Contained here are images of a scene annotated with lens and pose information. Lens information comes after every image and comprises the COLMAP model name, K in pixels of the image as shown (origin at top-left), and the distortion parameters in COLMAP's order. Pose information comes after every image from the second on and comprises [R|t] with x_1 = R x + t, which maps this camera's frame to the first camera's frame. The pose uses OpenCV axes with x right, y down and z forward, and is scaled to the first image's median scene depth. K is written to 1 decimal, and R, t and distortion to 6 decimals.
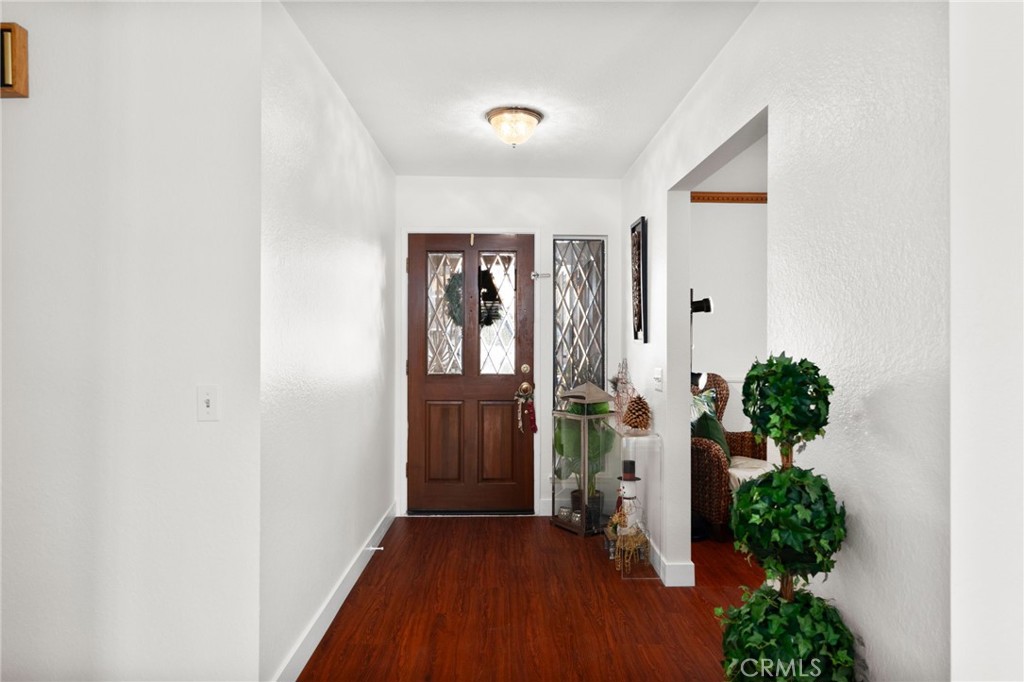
lens RADIAL K [[470.6, 0, 513.5], [0, 470.6, 341.0], [0, 0, 1]] dist [-0.000938, 0.000024]
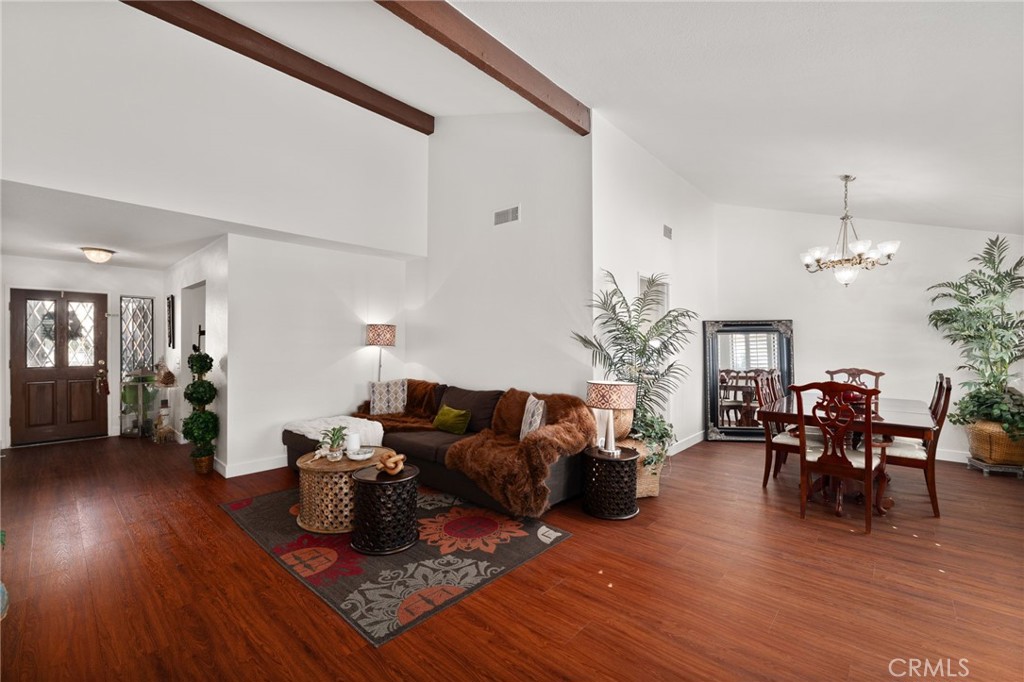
lens RADIAL K [[462.6, 0, 535.4], [0, 462.6, 342.0], [0, 0, 1]] dist [-0.001689, -0.000023]
pose [[0.675295, -0.000427, 0.737547, -0.173482], [0.005281, 0.999977, -0.004256, -0.009238], [-0.737528, 0.006769, 0.675282, -1.636188]]
